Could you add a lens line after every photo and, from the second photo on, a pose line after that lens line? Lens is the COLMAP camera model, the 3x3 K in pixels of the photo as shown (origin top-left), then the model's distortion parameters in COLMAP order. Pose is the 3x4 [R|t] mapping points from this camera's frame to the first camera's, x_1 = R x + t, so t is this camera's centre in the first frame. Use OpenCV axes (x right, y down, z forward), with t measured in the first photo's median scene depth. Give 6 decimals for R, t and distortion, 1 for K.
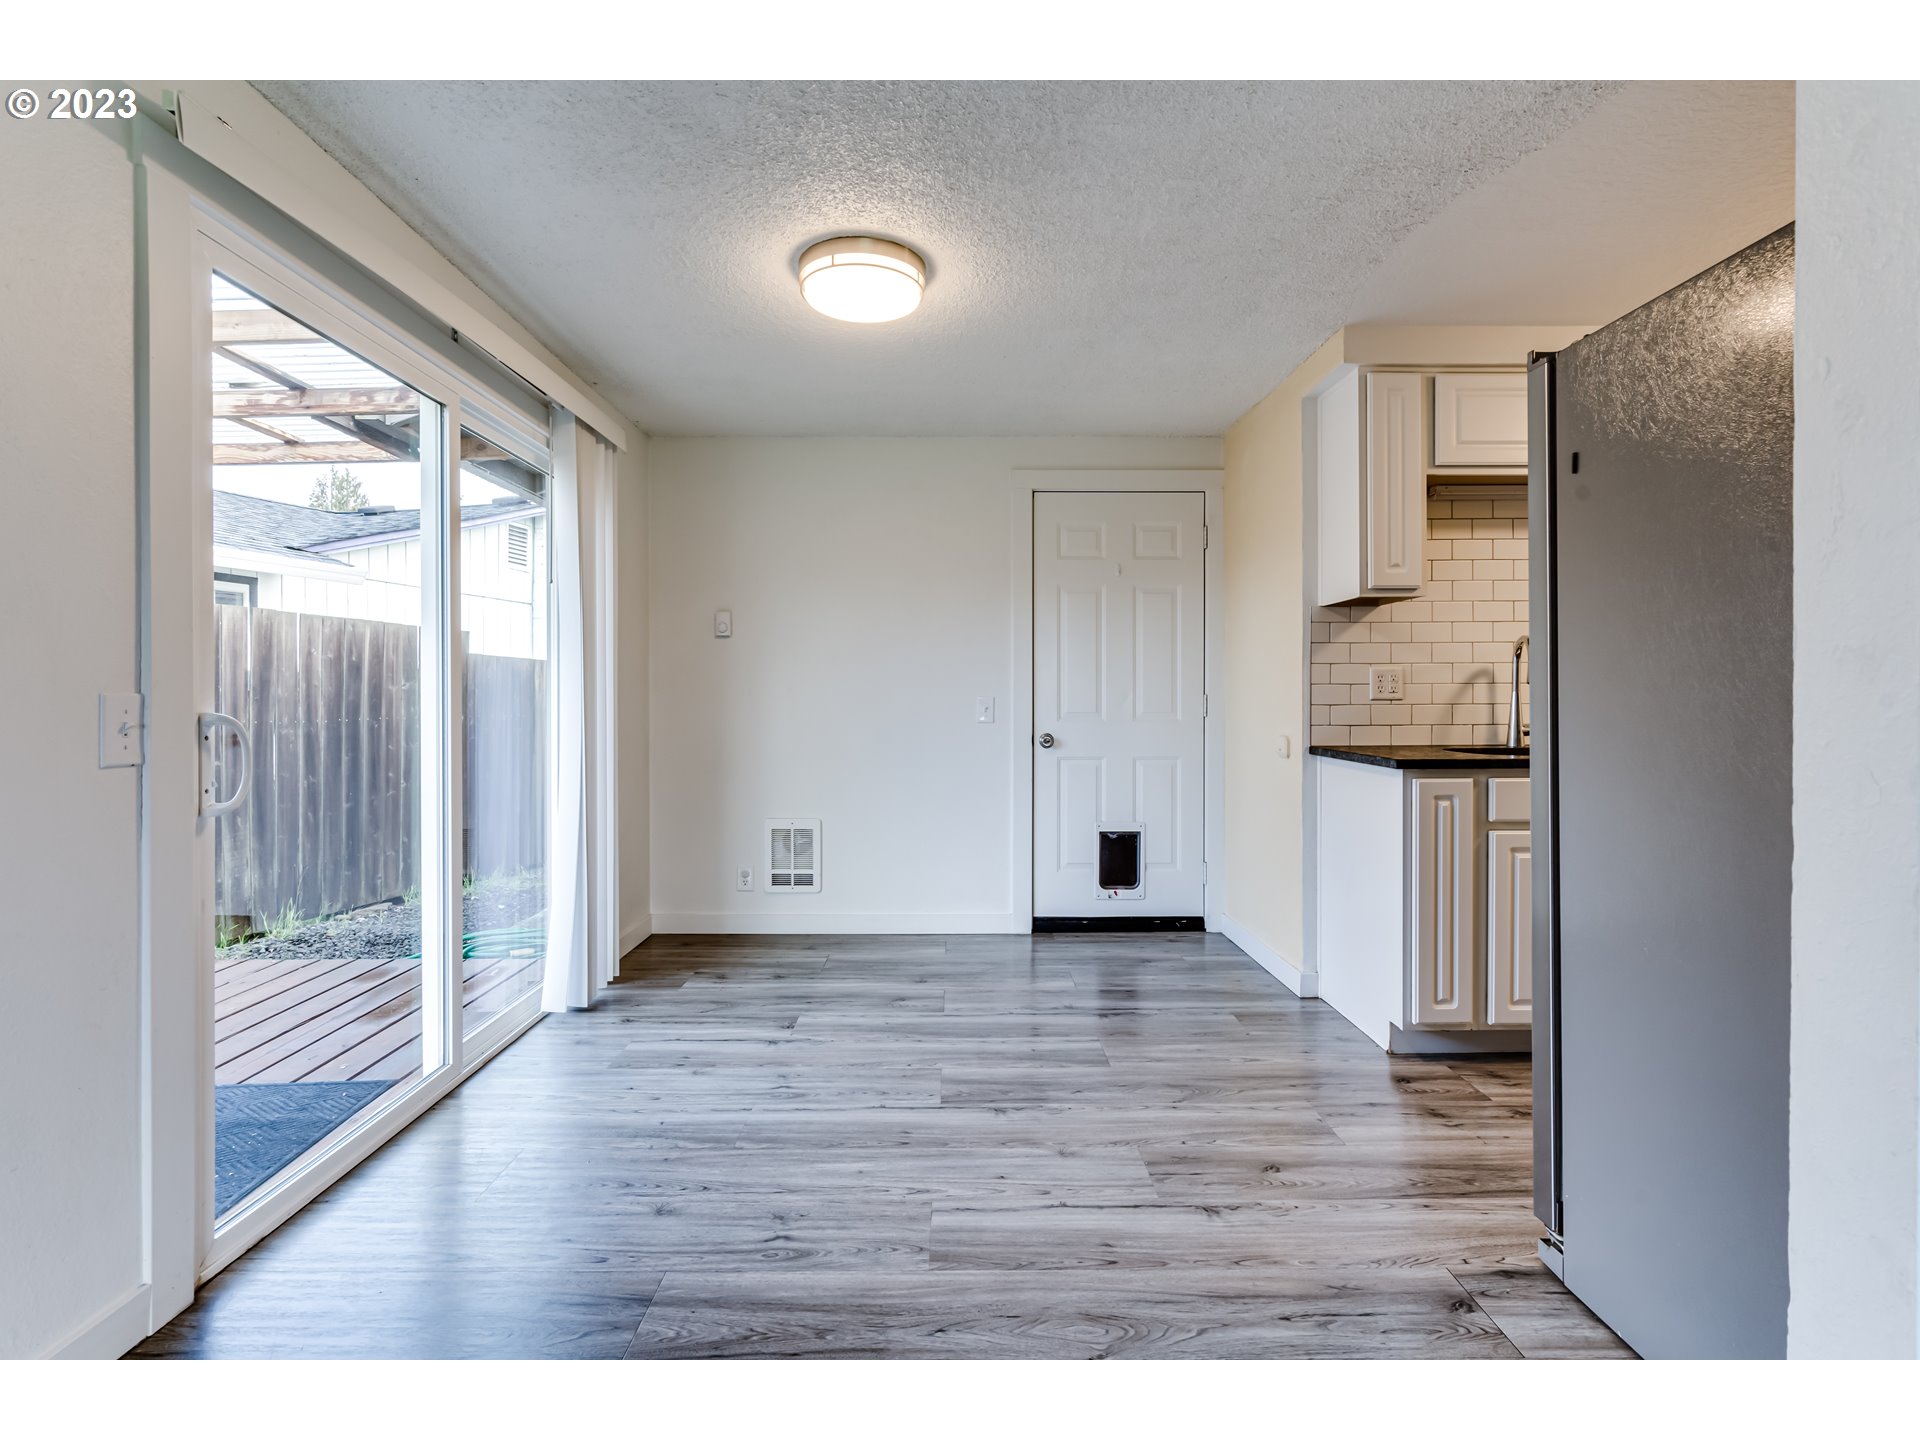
lens RADIAL K [[885.1, 0, 949.0], [0, 885.1, 708.0], [0, 0, 1]] dist [-0.001083, 0.000748]
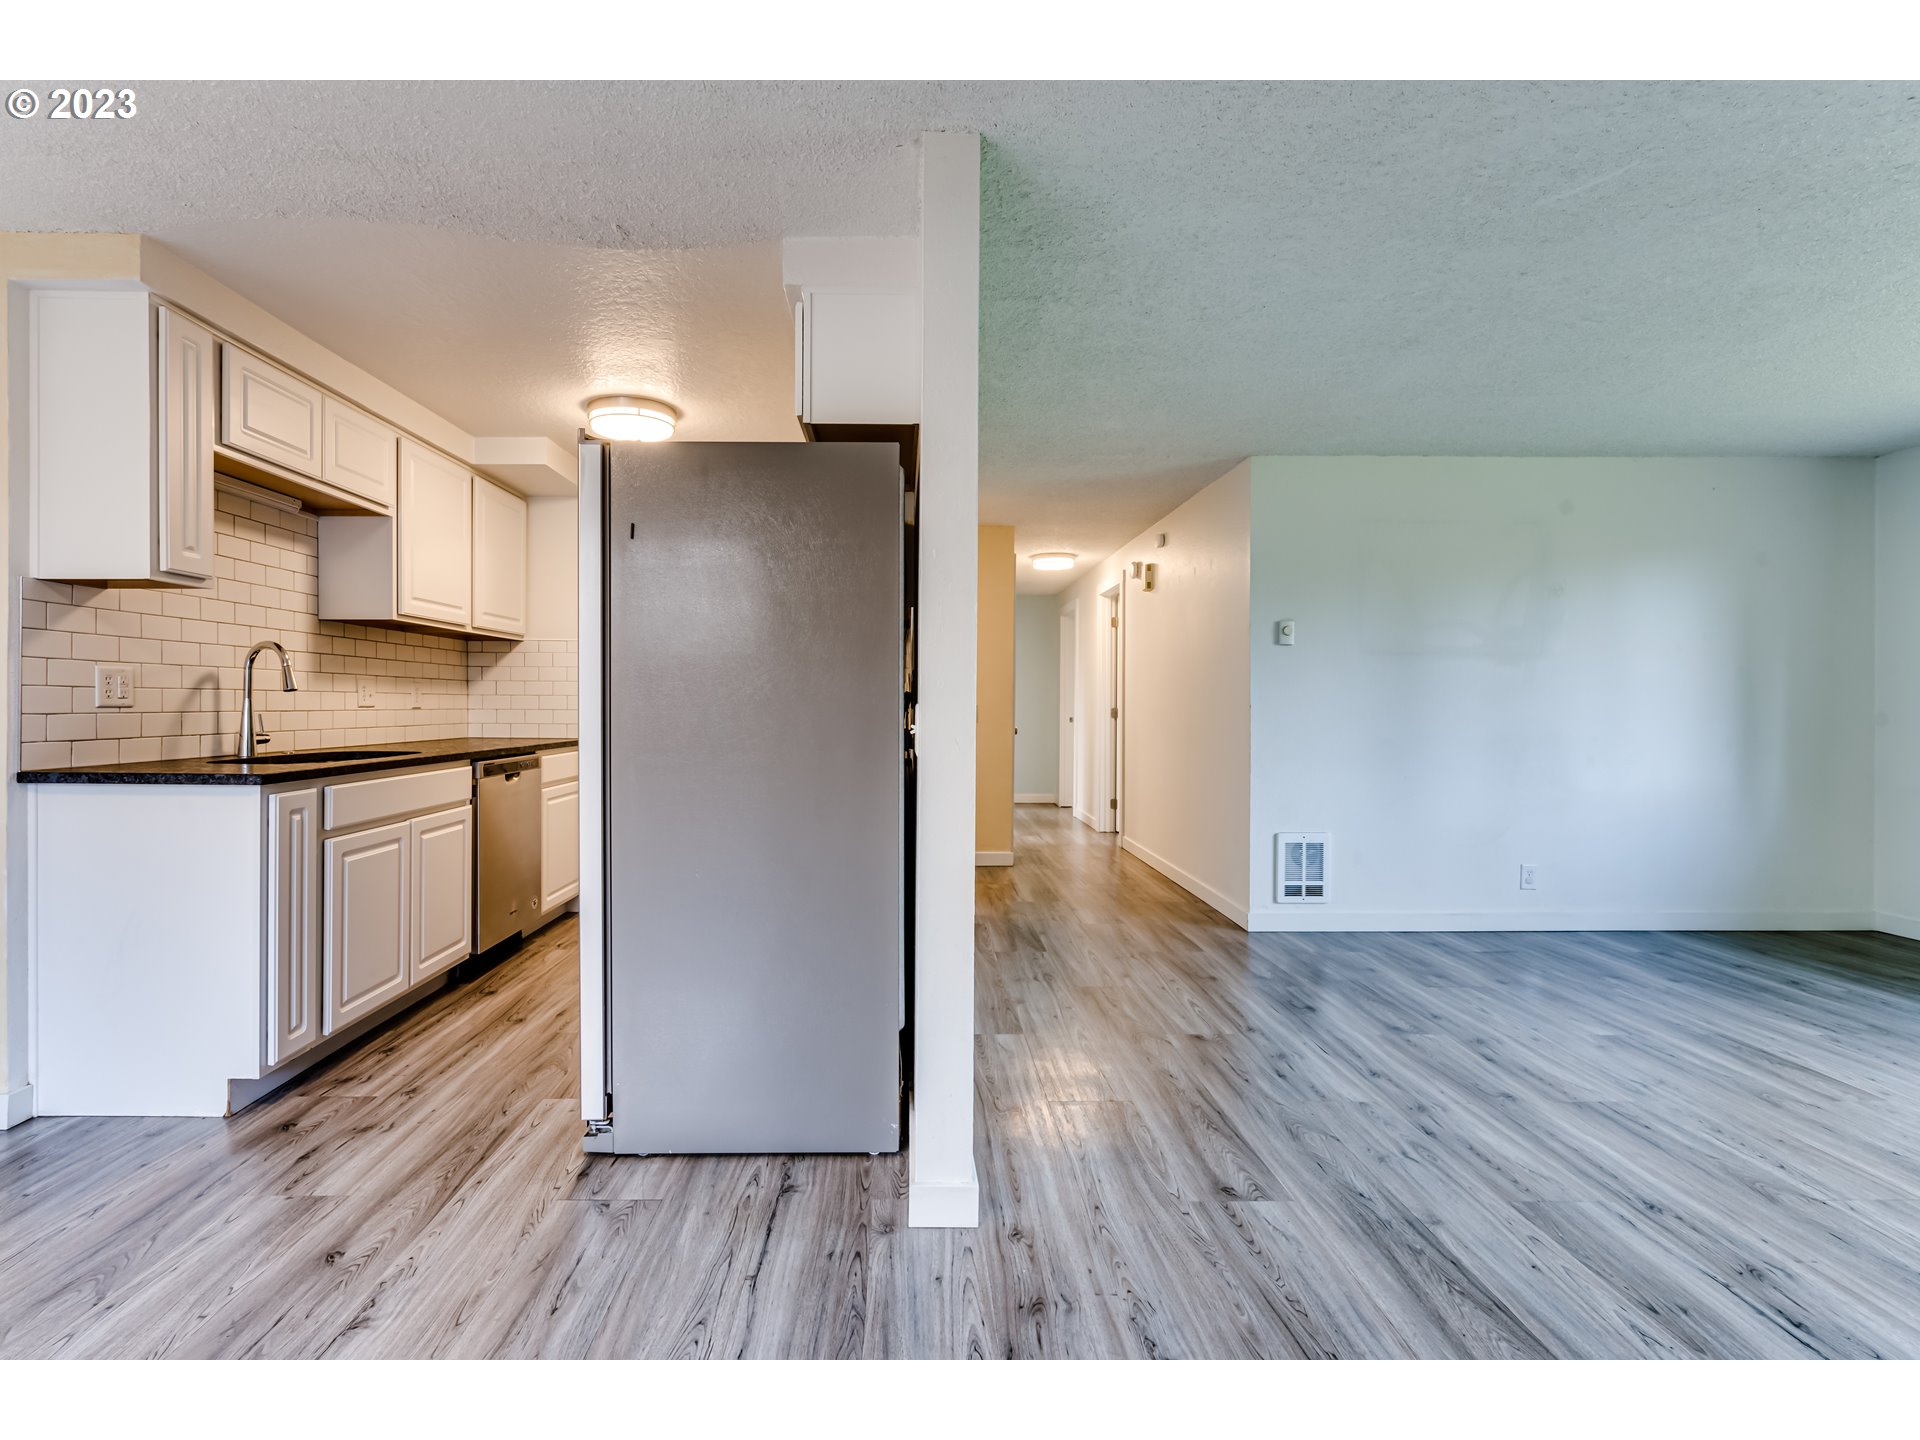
lens RADIAL K [[894.2, 0, 909.3], [0, 894.2, 708.5], [0, 0, 1]] dist [0.000360, 0.000019]
pose [[-0.001184, 0.000357, 0.999999, -0.317291], [0.007983, 0.999968, -0.000348, -0.001863], [-0.999967, 0.007983, -0.001187, 0.282110]]
